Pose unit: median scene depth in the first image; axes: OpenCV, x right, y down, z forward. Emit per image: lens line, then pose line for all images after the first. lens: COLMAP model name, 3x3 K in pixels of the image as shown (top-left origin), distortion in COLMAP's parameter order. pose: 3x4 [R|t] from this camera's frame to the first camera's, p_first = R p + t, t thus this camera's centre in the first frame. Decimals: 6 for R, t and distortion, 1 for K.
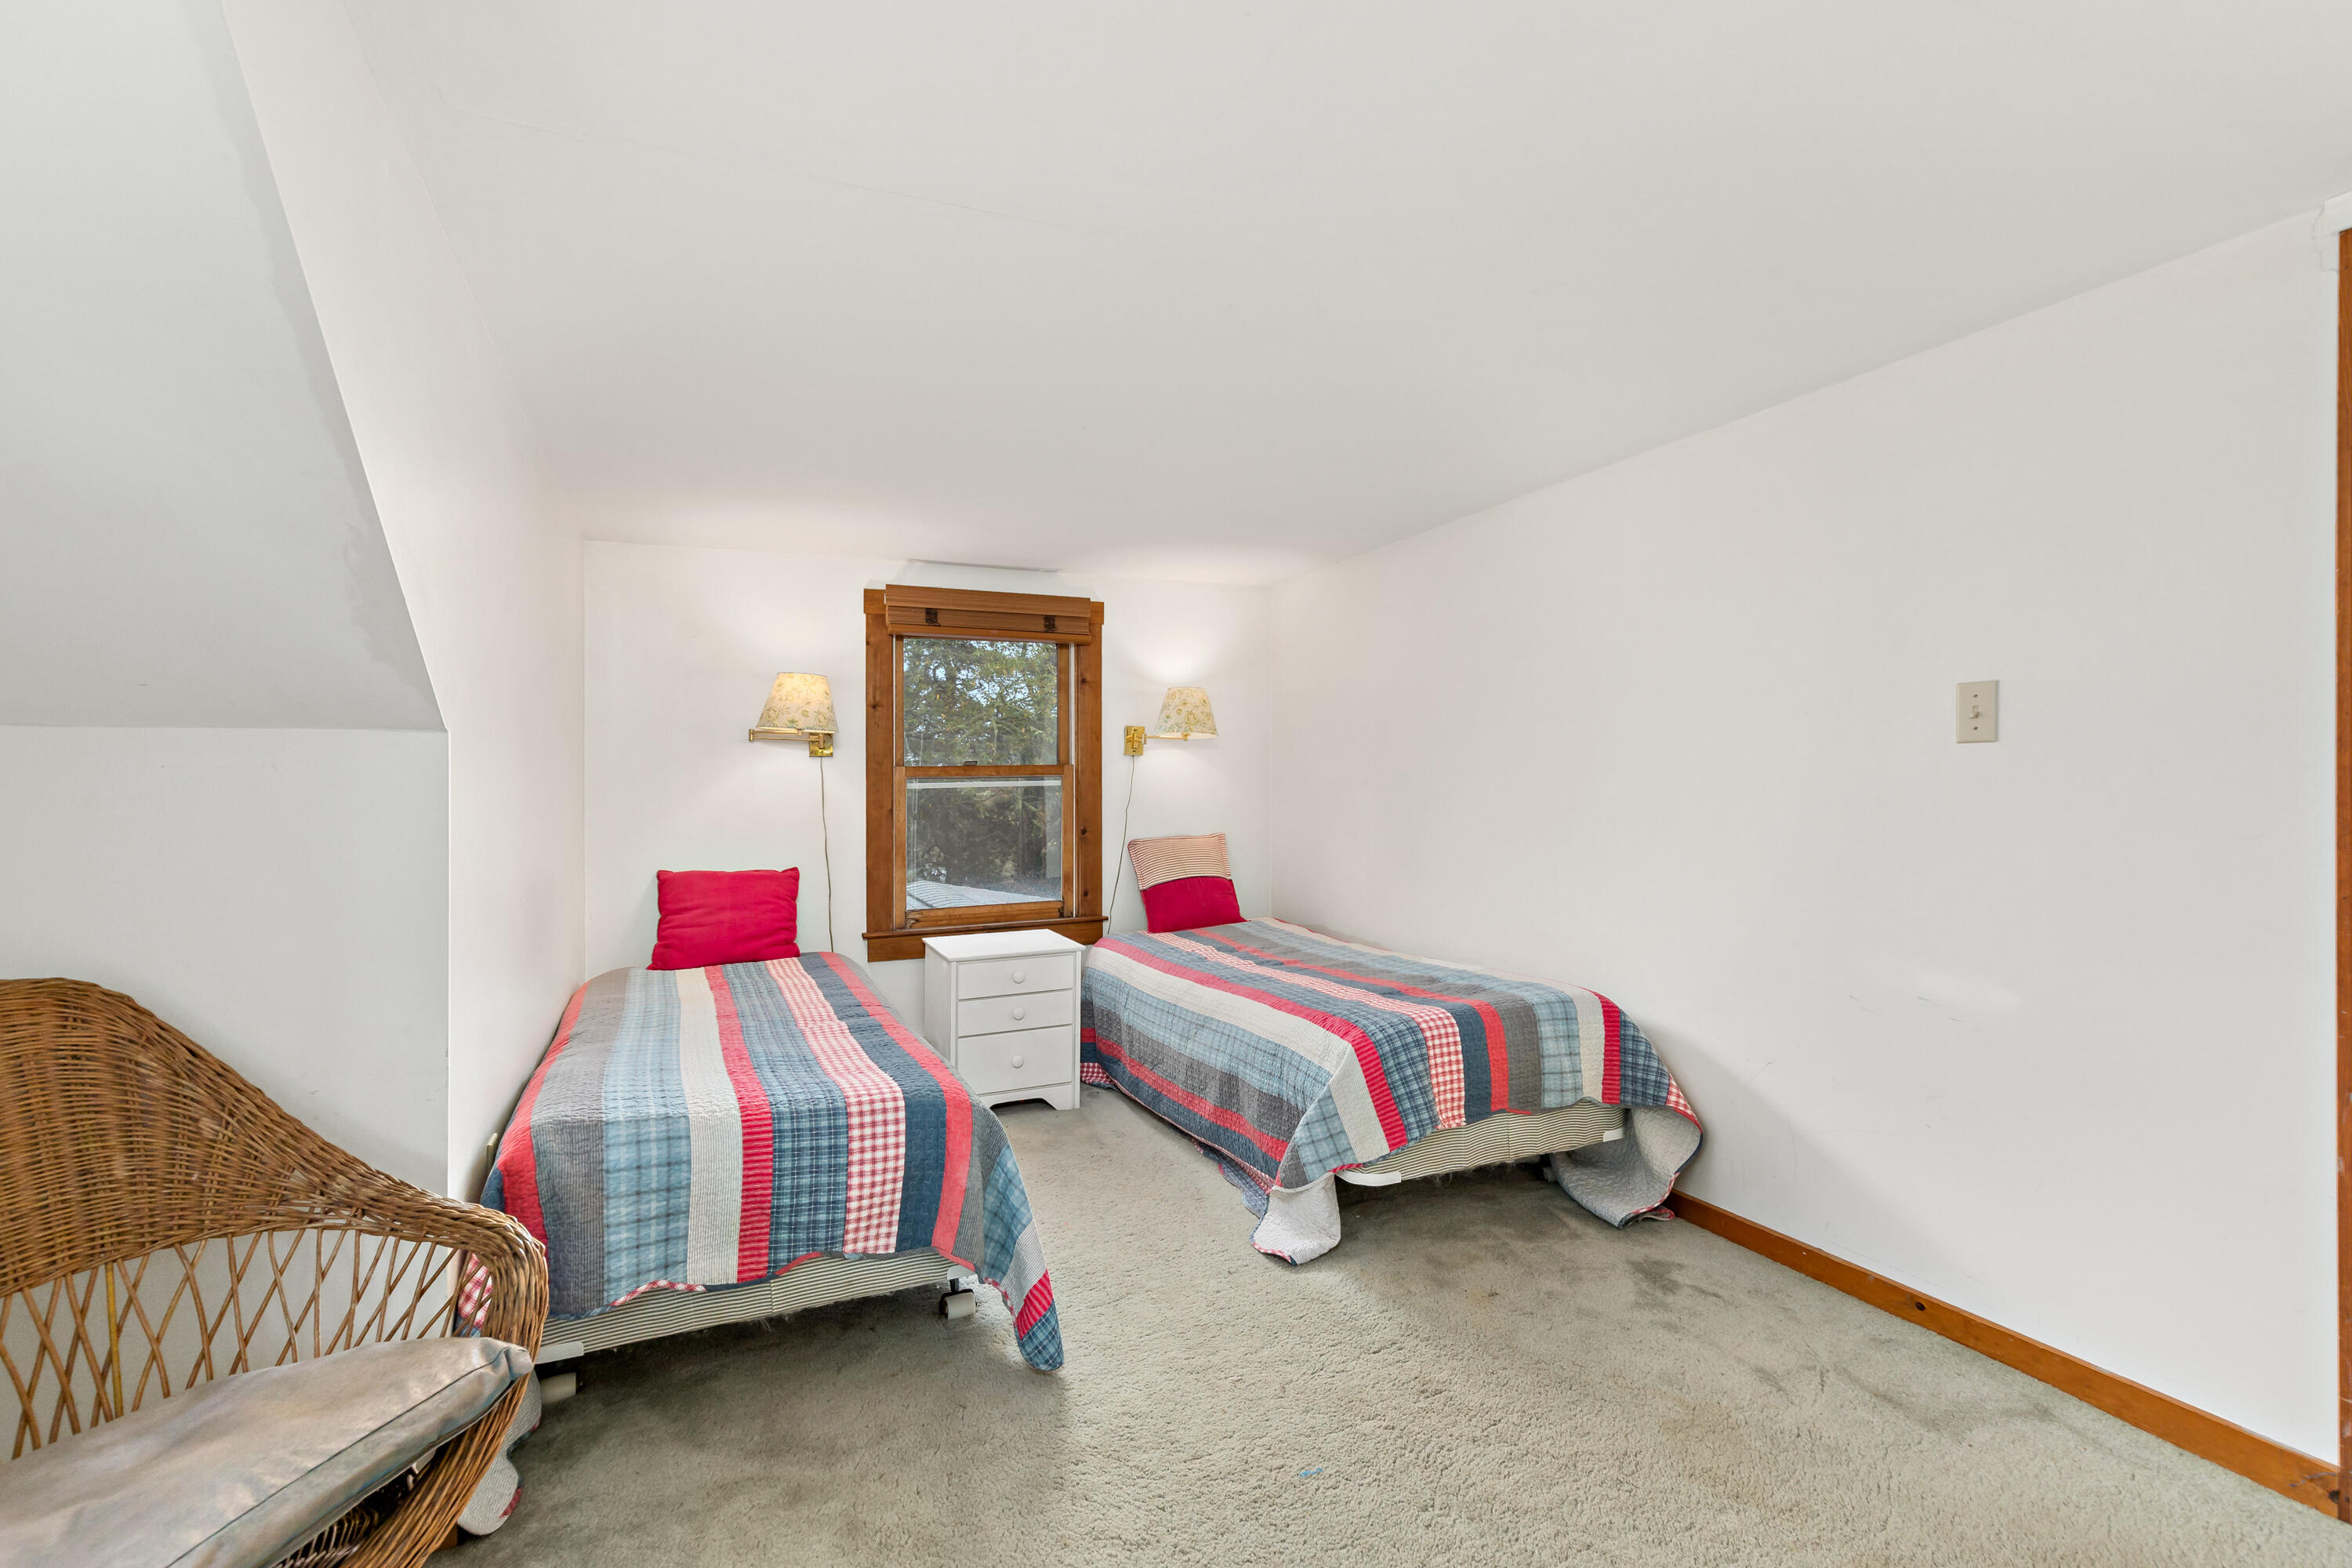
lens RADIAL K [[1072.7, 0, 1189.2], [0, 1072.7, 782.4], [0, 0, 1]] dist [0.011336, -0.001222]
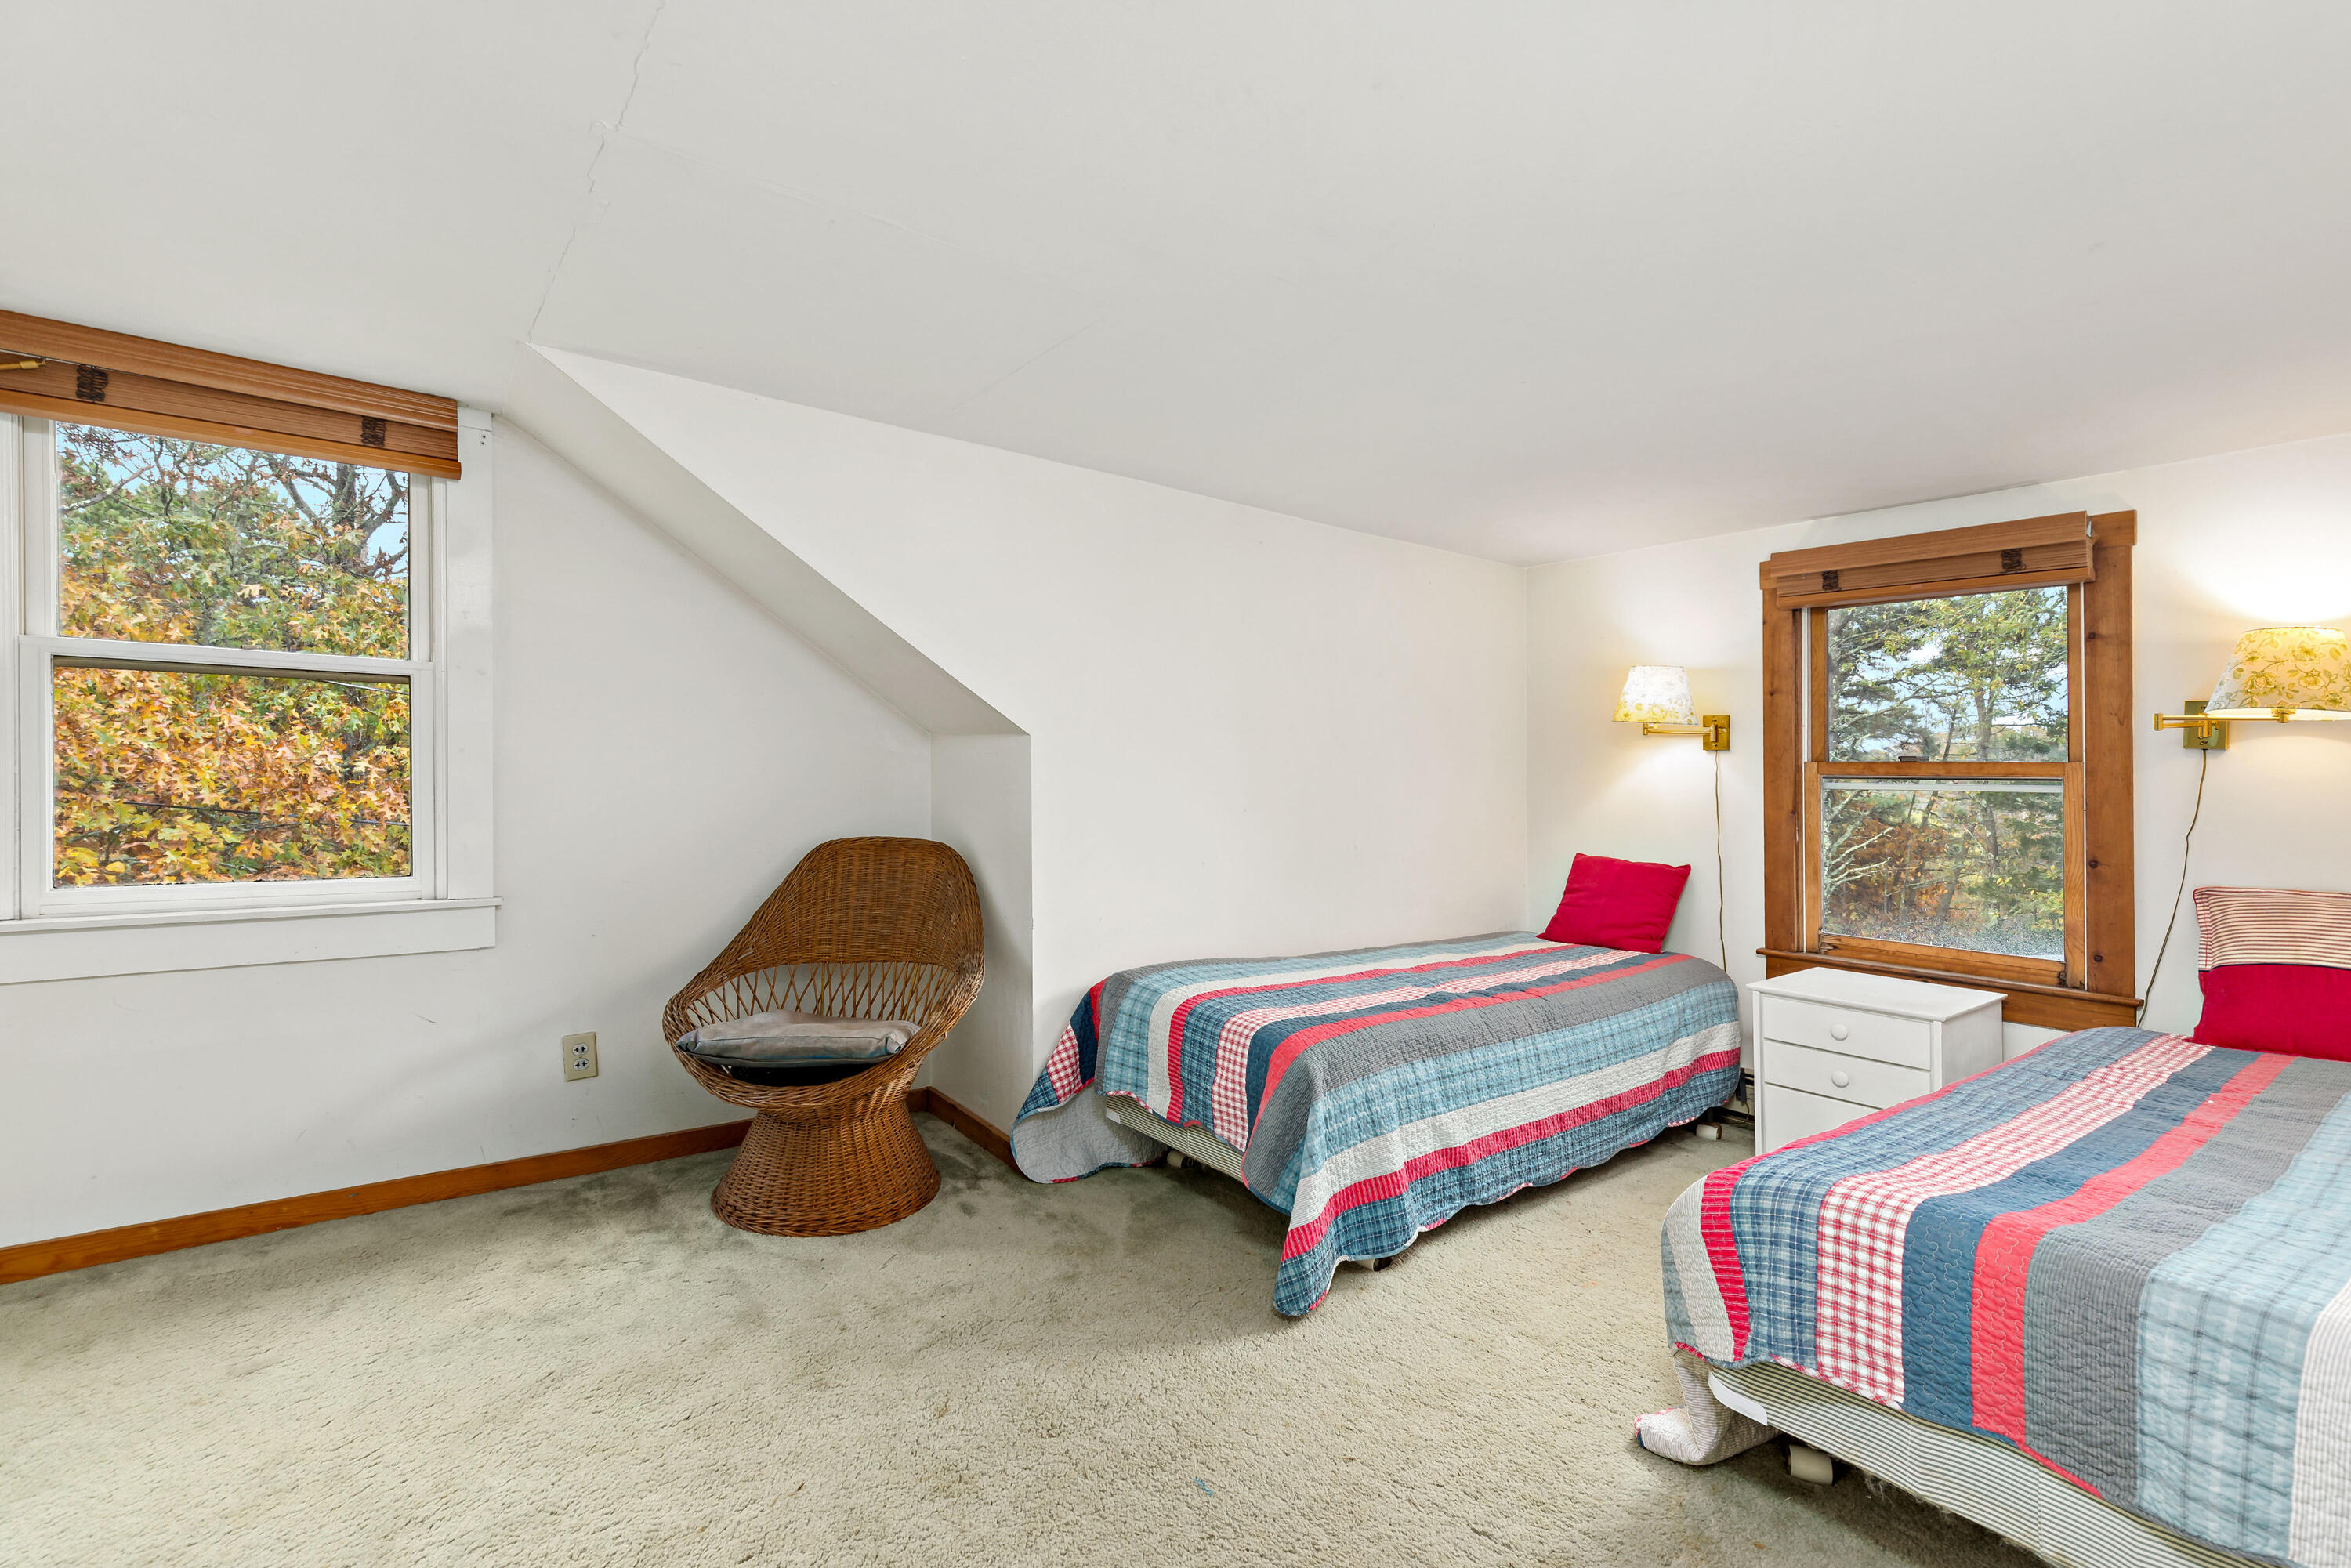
lens RADIAL K [[1072.2, 0, 1188.7], [0, 1072.2, 782.4], [0, 0, 1]] dist [0.011336, -0.001222]
pose [[0.242556, 0.029253, -0.969696, 0.464138], [-0.025976, 0.999383, 0.023651, -0.006245], [0.969790, 0.019452, 0.243166, 0.331845]]
